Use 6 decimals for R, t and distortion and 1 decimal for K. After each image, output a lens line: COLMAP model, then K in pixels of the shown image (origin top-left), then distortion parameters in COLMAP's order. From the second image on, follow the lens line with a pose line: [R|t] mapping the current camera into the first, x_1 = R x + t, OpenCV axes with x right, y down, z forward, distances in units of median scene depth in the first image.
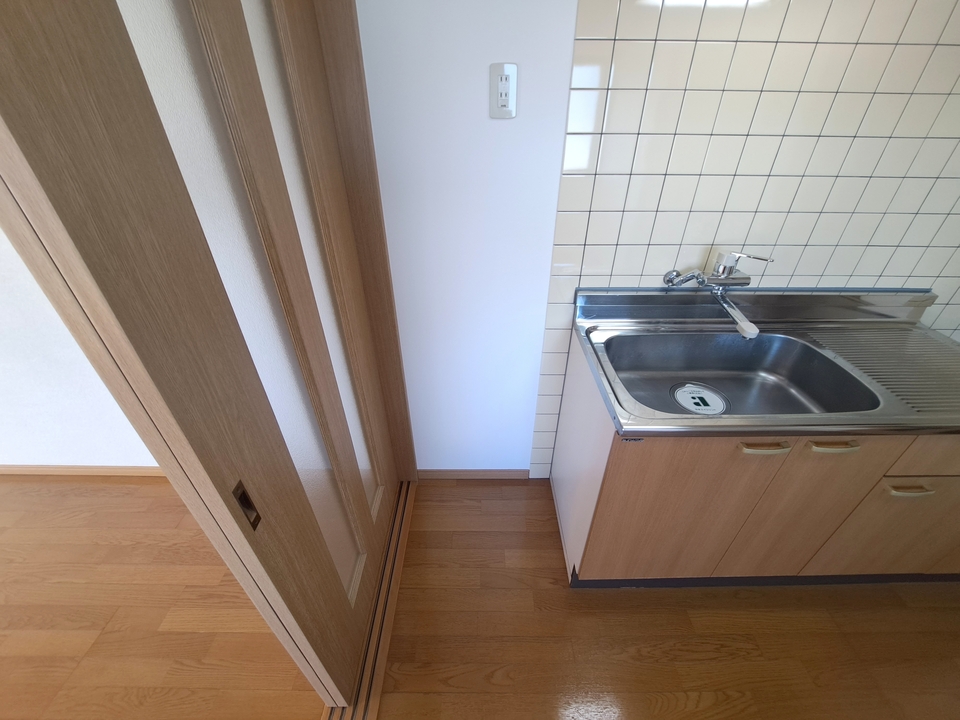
lens RADIAL K [[386.8, 0, 474.7], [0, 386.8, 367.6], [0, 0, 1]] dist [-0.012375, 0.000163]
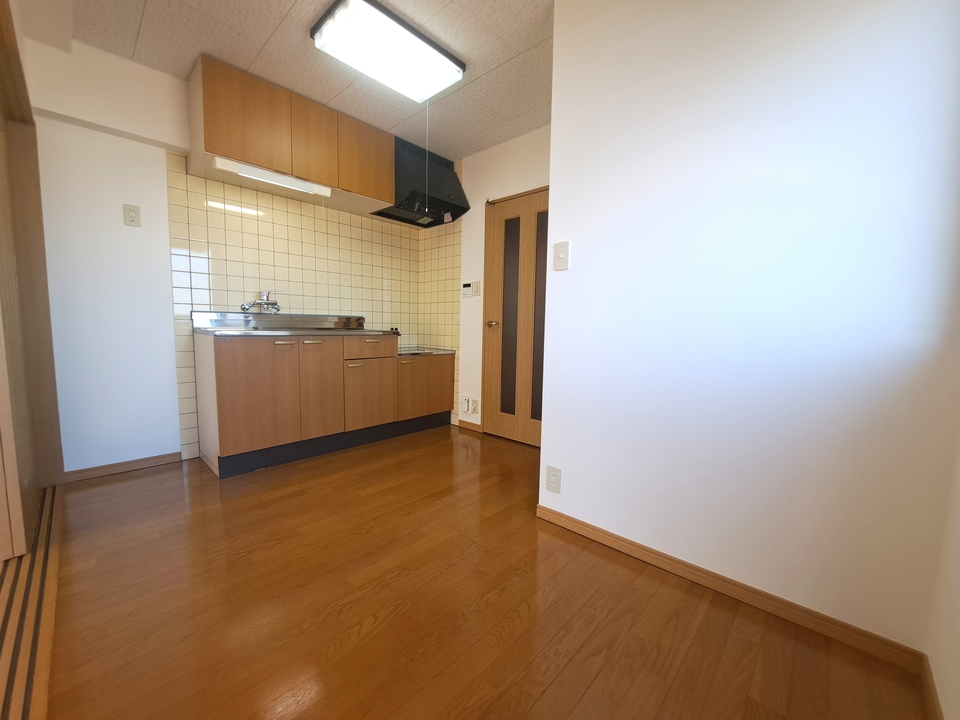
lens RADIAL K [[386.8, 0, 476.4], [0, 386.8, 358.2], [0, 0, 1]] dist [-0.012375, 0.000163]
pose [[0.686829, -0.052962, 0.724887, -0.160004], [0.381600, 0.875099, -0.297629, 1.147099], [-0.618584, 0.481037, 0.621254, -0.975726]]
